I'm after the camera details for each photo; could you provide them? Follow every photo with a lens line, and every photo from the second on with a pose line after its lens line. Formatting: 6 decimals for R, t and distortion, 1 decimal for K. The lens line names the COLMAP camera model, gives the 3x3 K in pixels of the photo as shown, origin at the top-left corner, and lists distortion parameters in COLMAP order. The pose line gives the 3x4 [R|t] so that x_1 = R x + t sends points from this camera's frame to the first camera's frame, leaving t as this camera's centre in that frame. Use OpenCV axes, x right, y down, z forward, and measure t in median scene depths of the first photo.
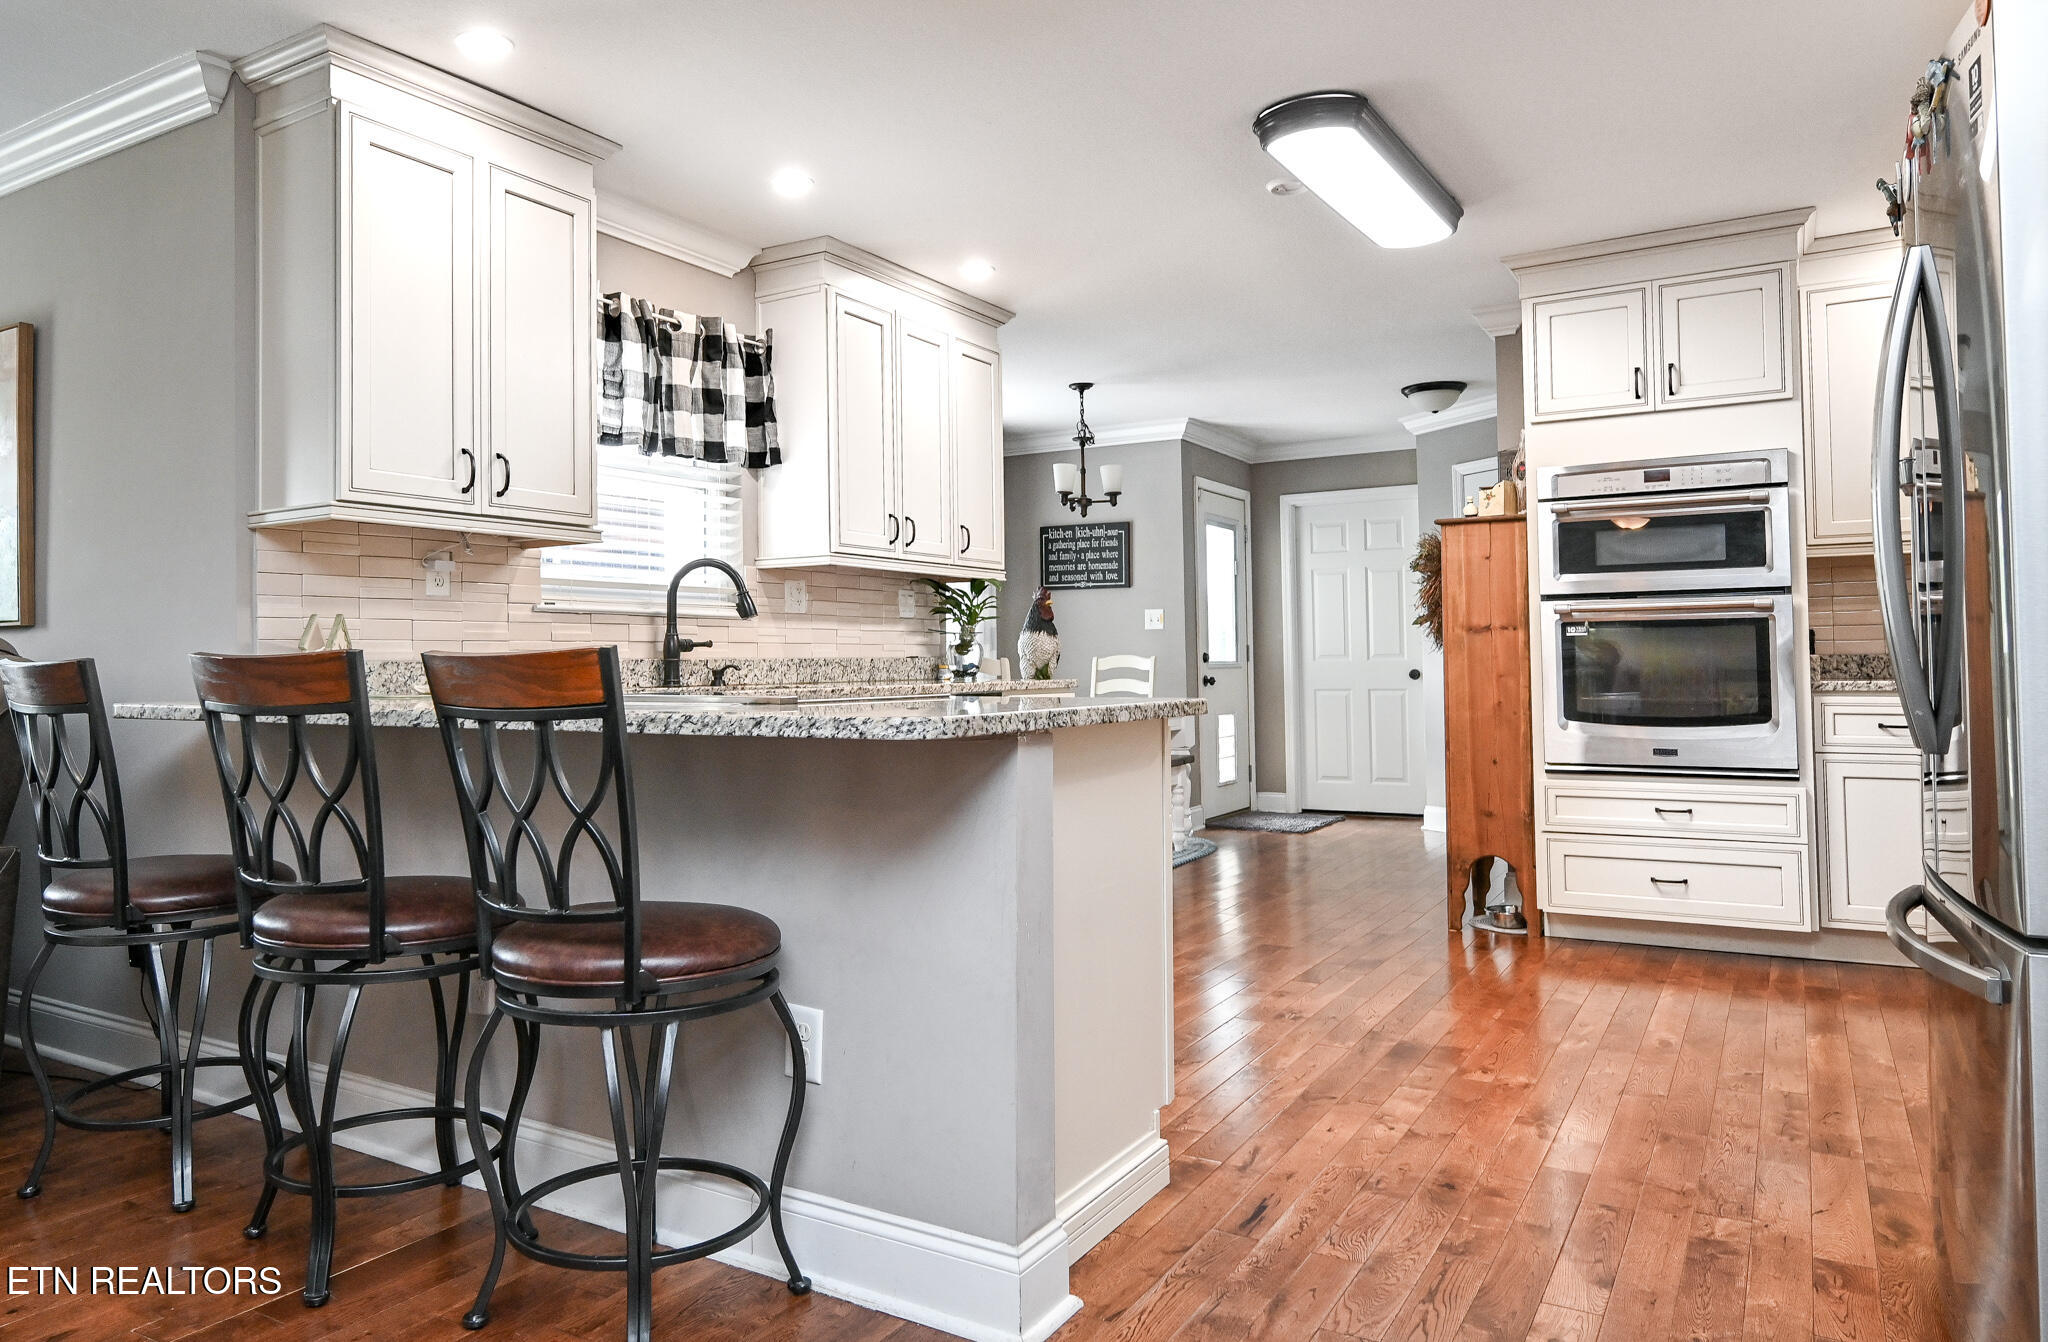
lens RADIAL K [[1334.3, 0, 1019.5], [0, 1334.3, 662.3], [0, 0, 1]] dist [-0.001524, -0.000340]
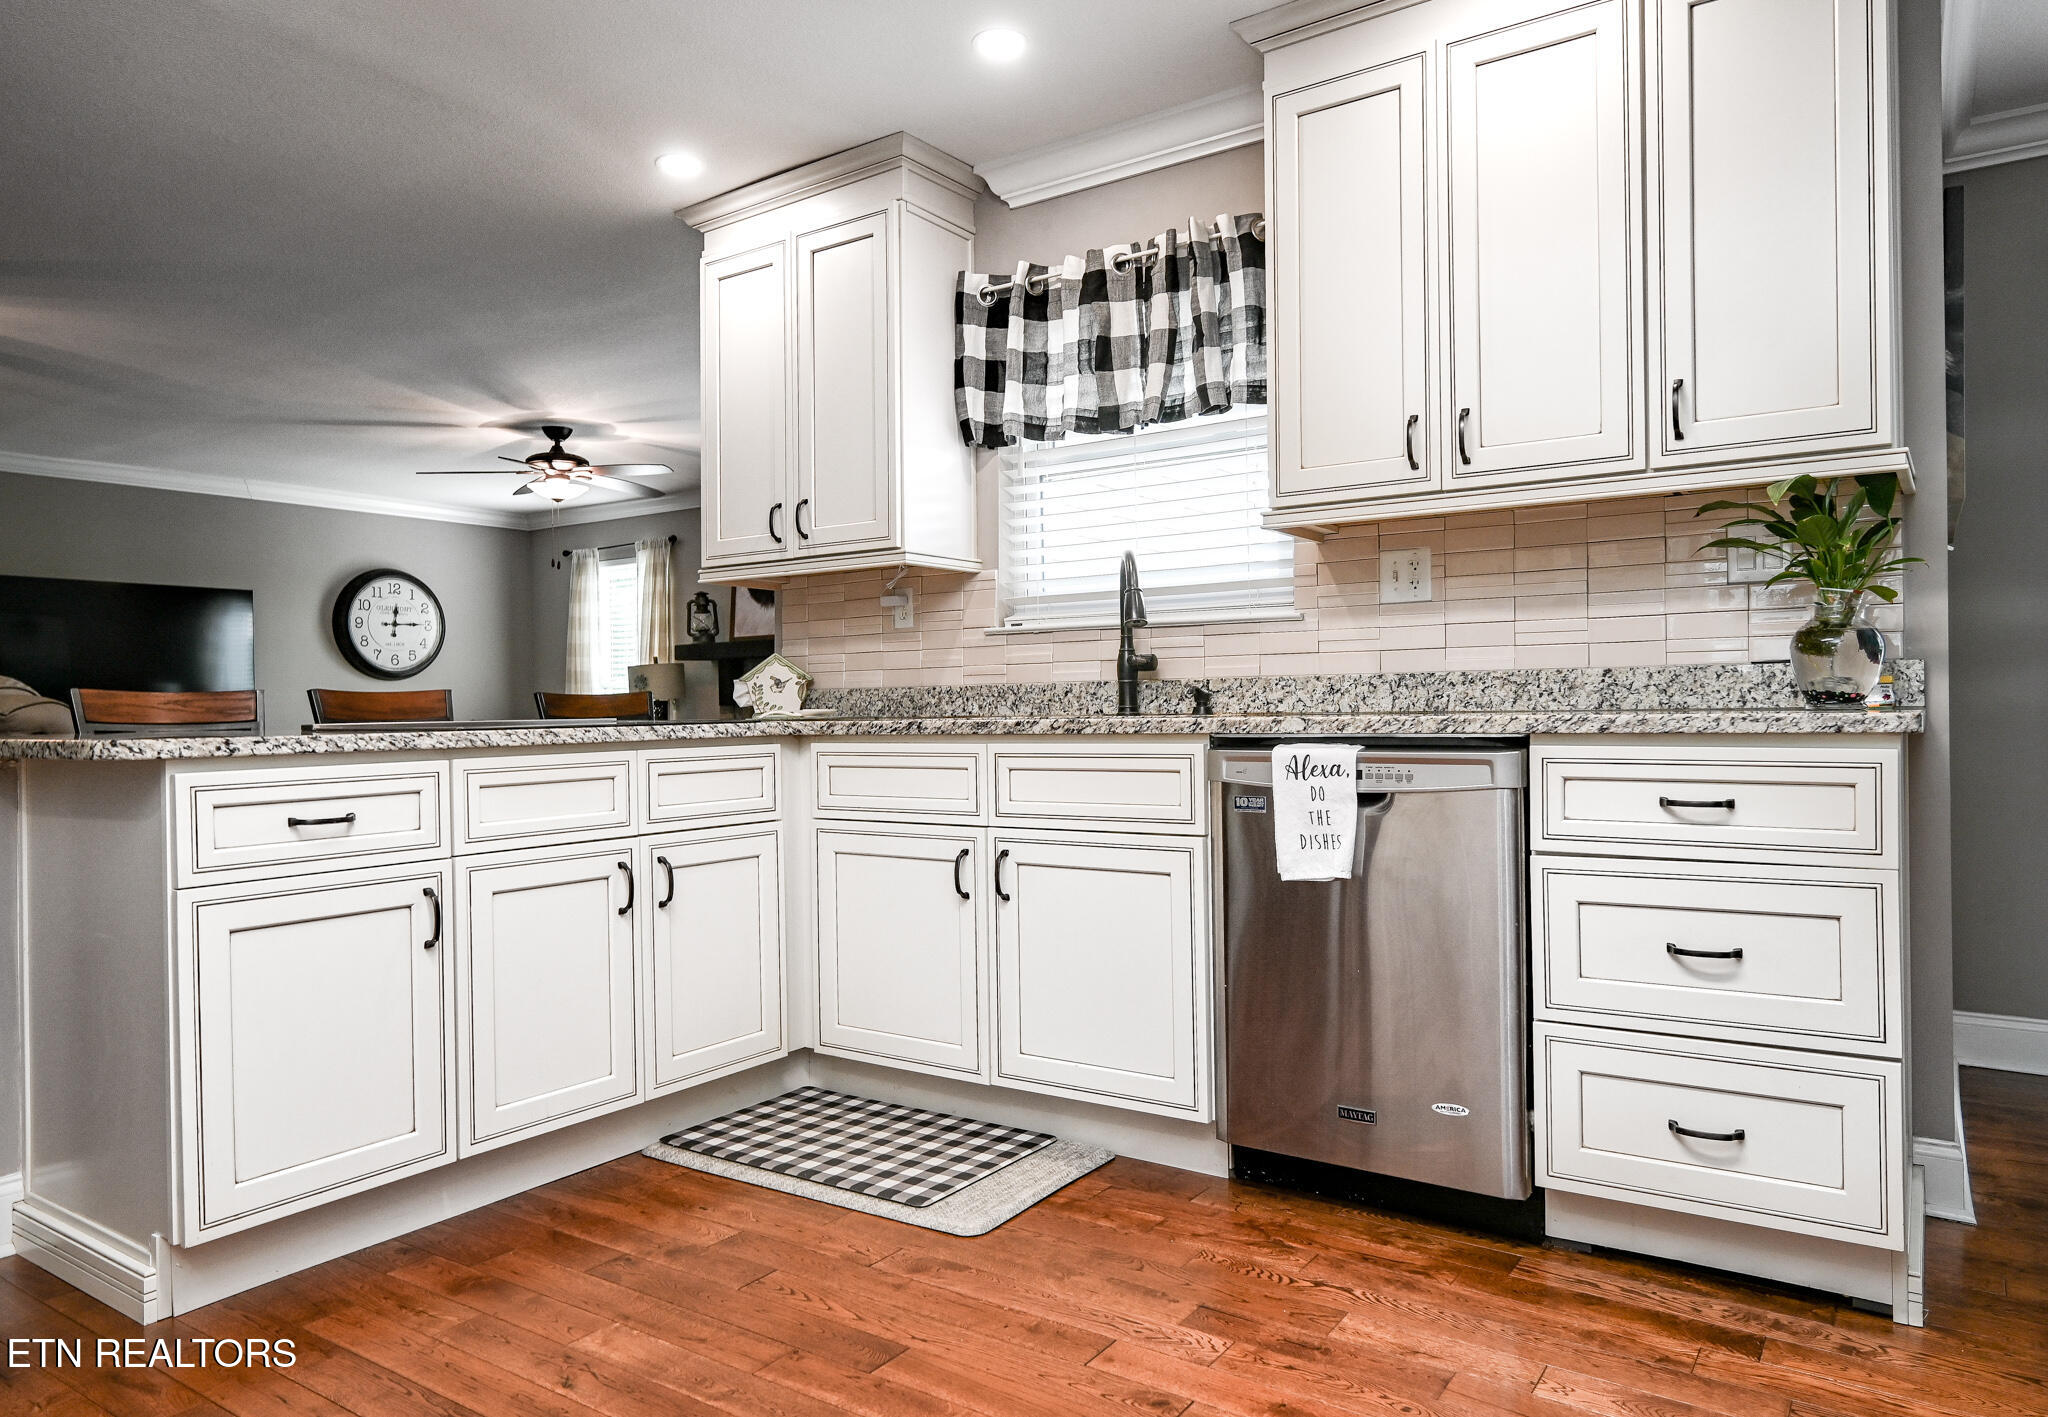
lens RADIAL K [[1321.7, 0, 1022.5], [0, 1321.7, 714.9], [0, 0, 1]] dist [0.000993, -0.000423]
pose [[-0.061893, 0.013088, -0.997997, 0.537091], [0.012570, 0.999845, 0.012332, 0.007738], [0.998004, -0.011781, -0.062047, 0.969342]]
